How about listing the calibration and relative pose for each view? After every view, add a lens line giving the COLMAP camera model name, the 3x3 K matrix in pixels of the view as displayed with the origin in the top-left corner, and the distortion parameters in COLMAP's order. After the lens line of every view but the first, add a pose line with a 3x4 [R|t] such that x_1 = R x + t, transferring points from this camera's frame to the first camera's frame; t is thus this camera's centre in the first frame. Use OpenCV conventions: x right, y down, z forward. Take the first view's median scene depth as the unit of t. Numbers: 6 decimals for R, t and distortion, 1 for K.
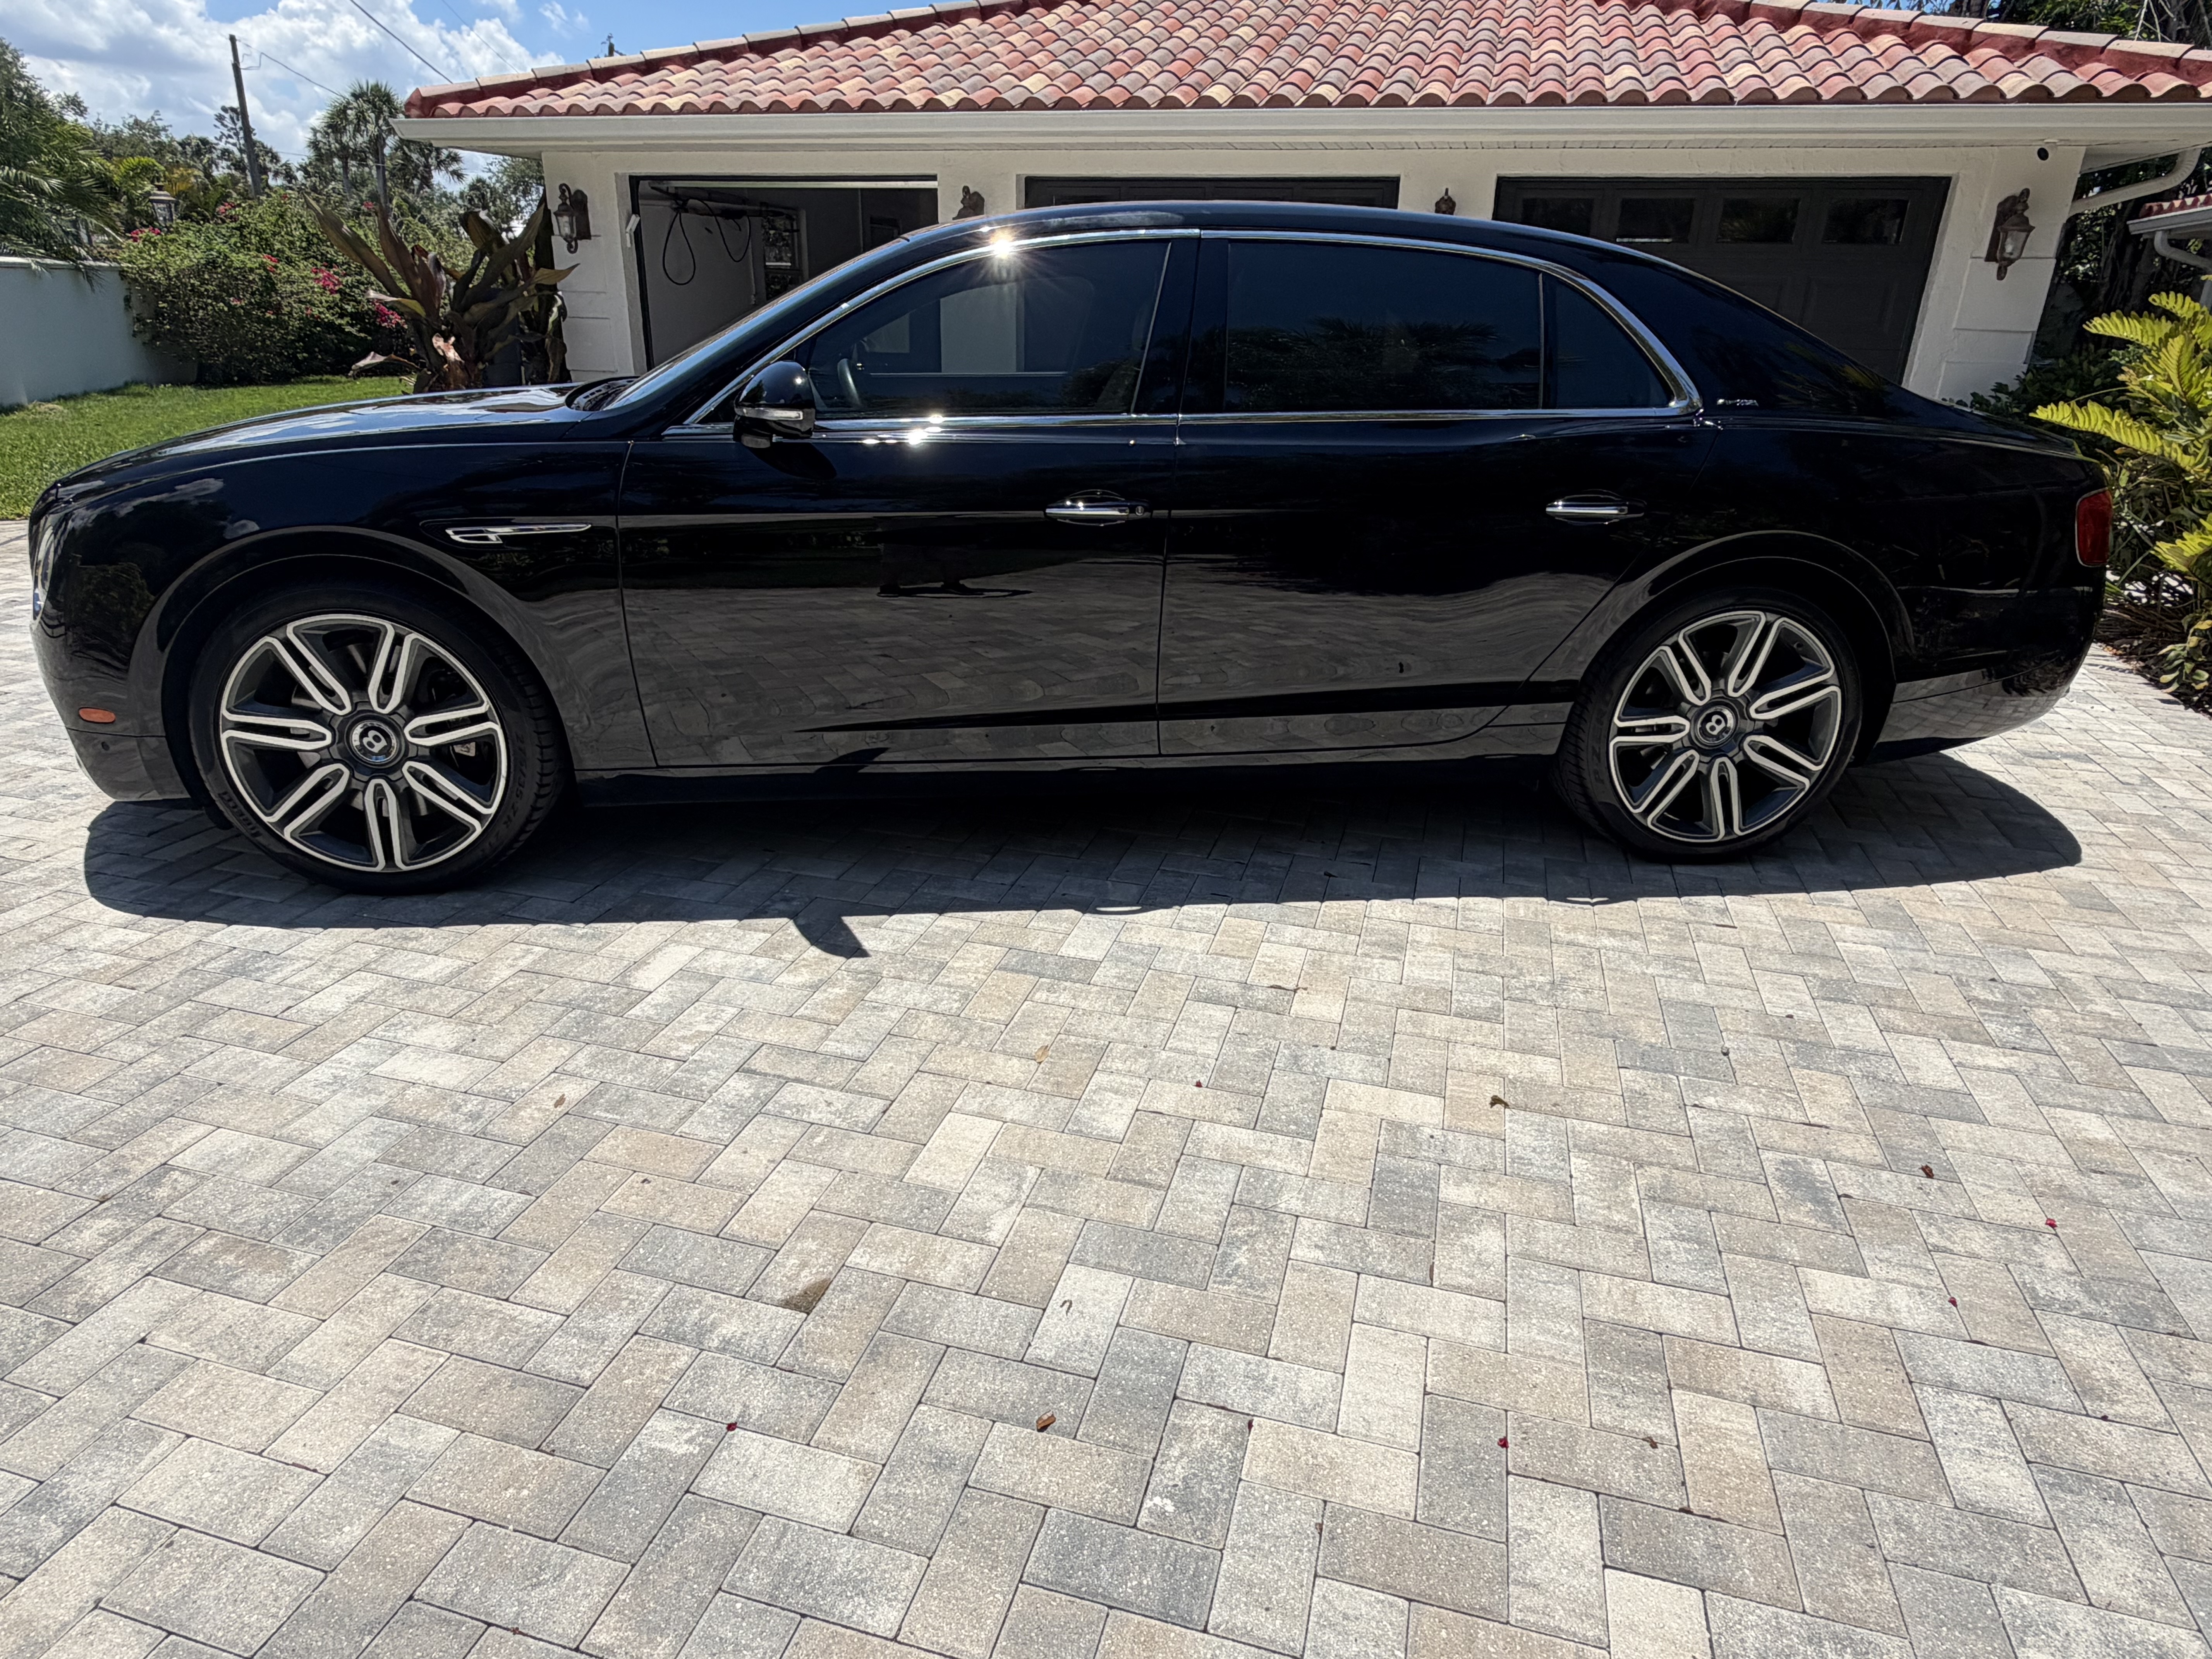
lens RADIAL K [[1295.4, 0, 1106.0], [0, 1295.4, 829.5], [0, 0, 1]] dist [-0.003914, 0.001455]
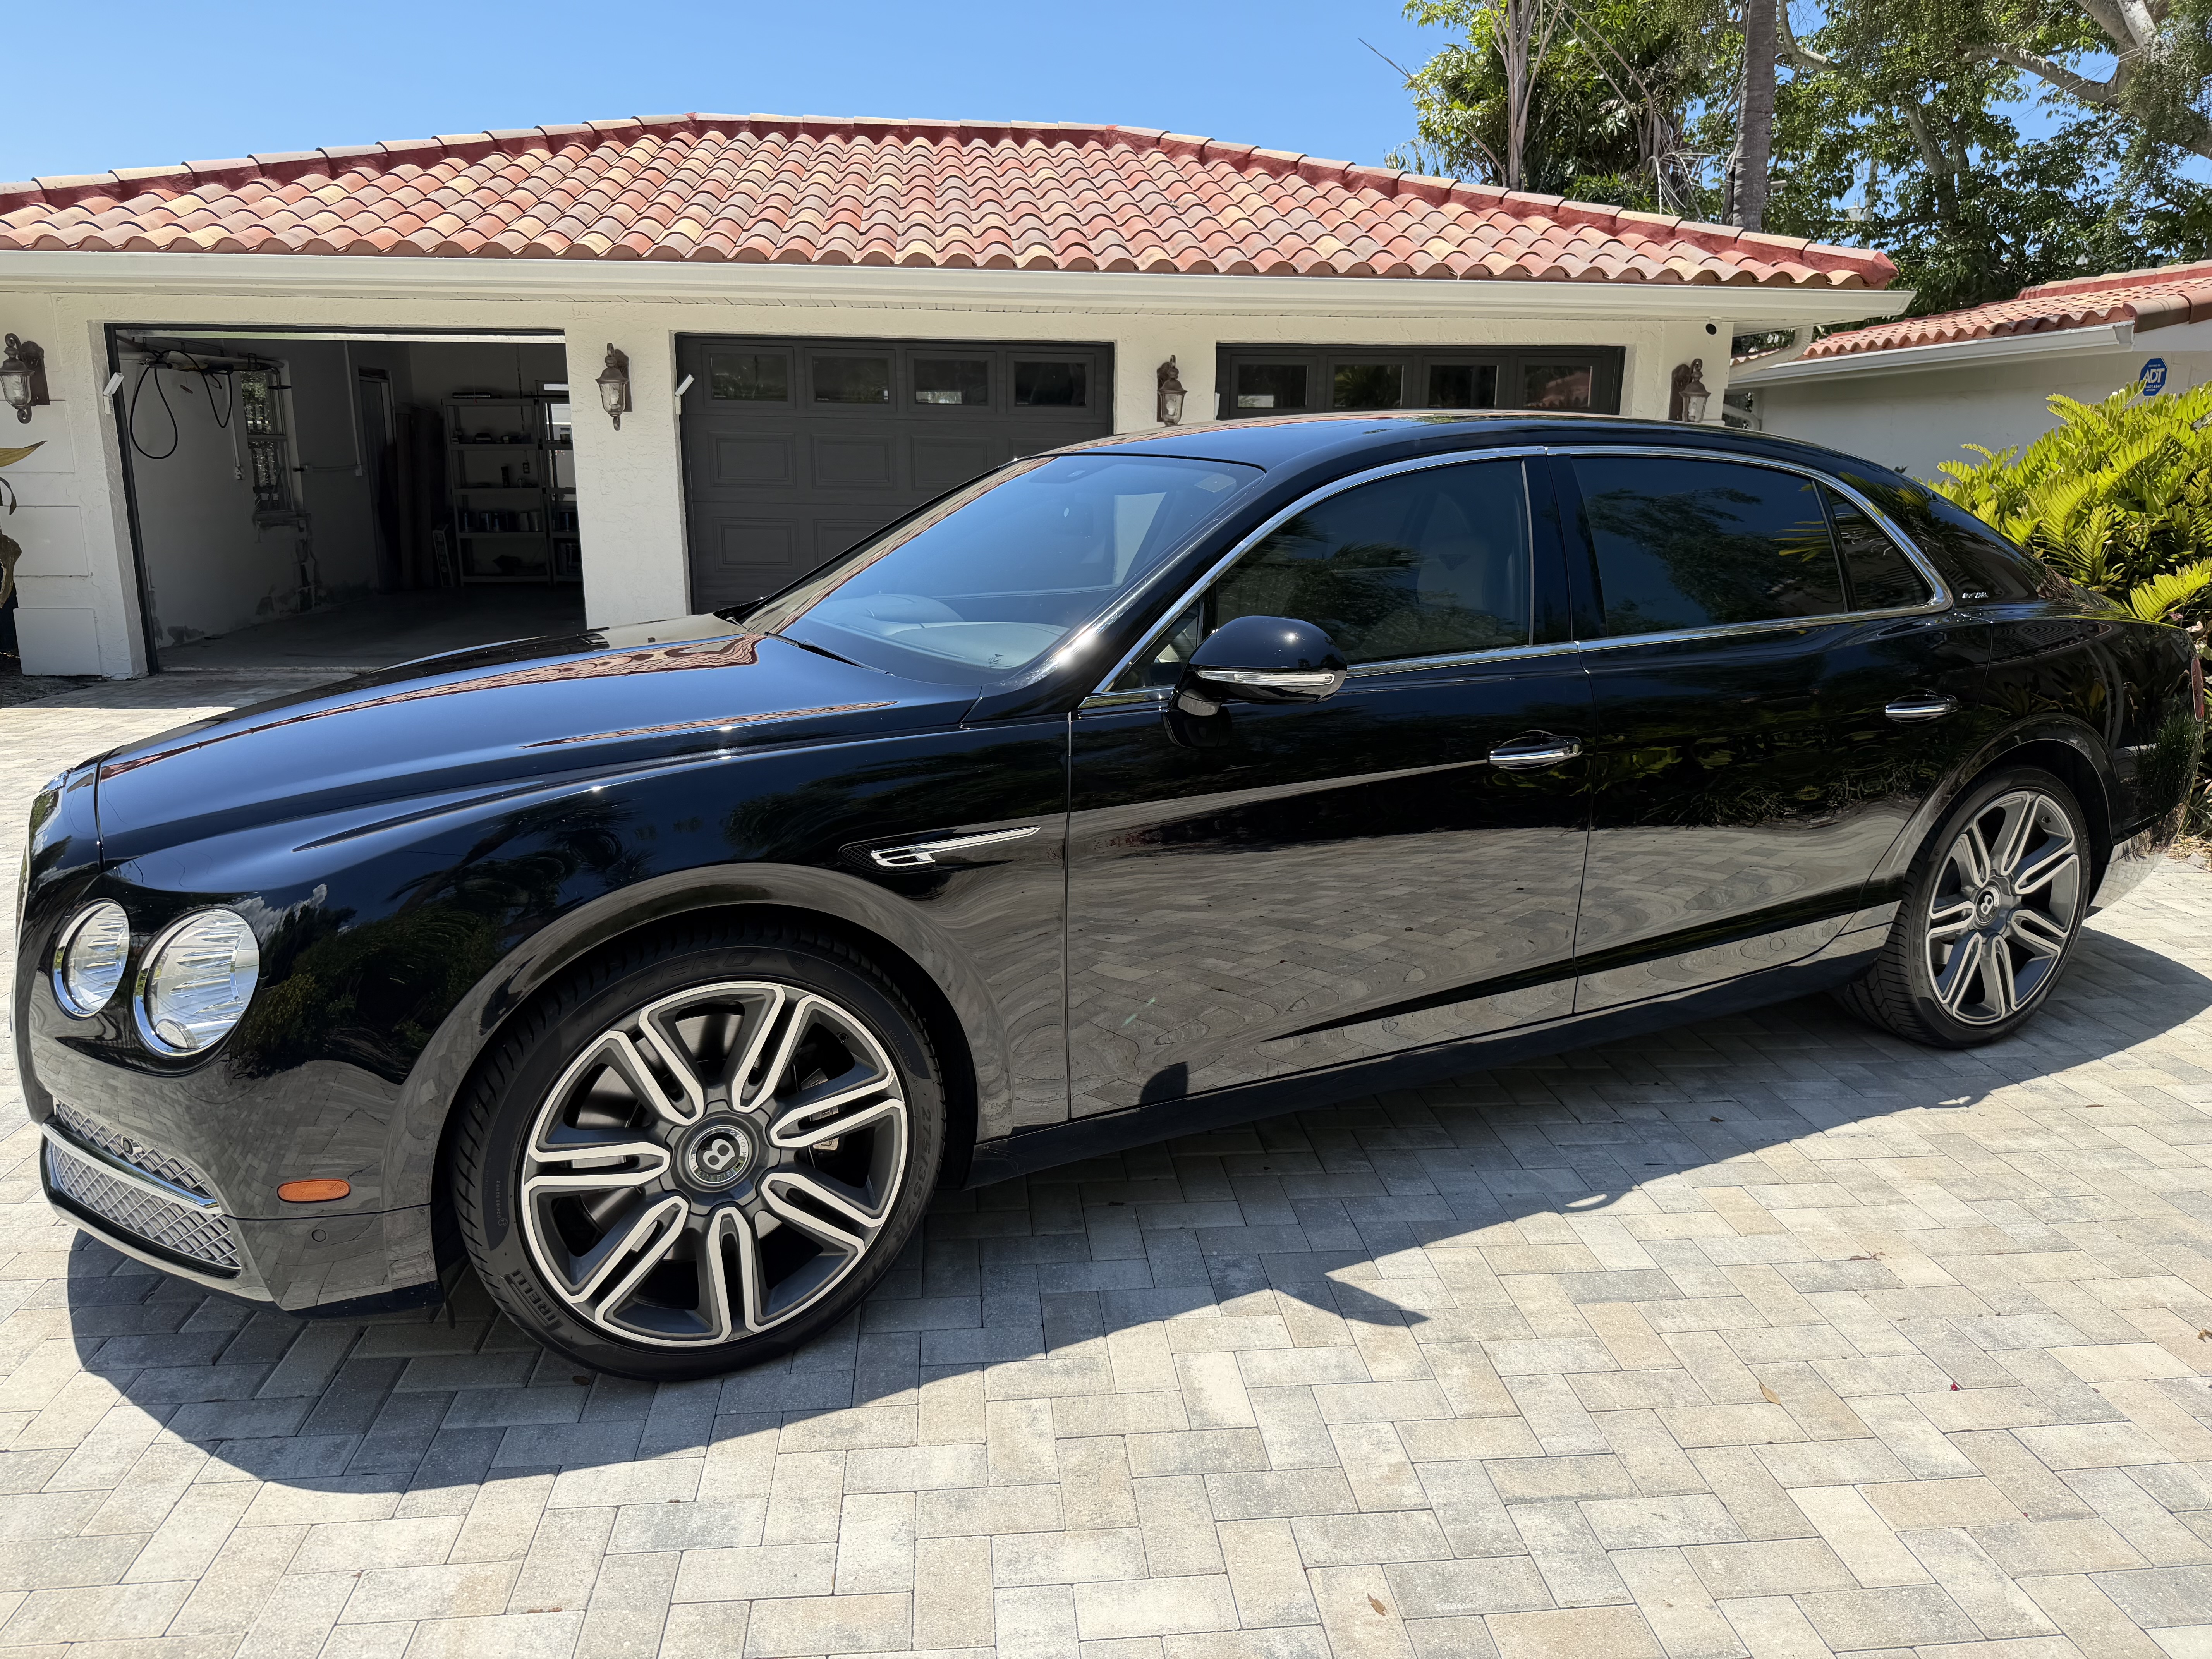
lens RADIAL K [[1525.1, 0, 1106.0], [0, 1525.1, 829.5], [0, 0, 1]] dist [0.018914, -0.033009]
pose [[0.933667, -0.099818, 0.343952, -0.626098], [0.147592, 0.982272, -0.115579, -0.112889], [-0.326317, 0.158676, 0.931847, 0.123906]]
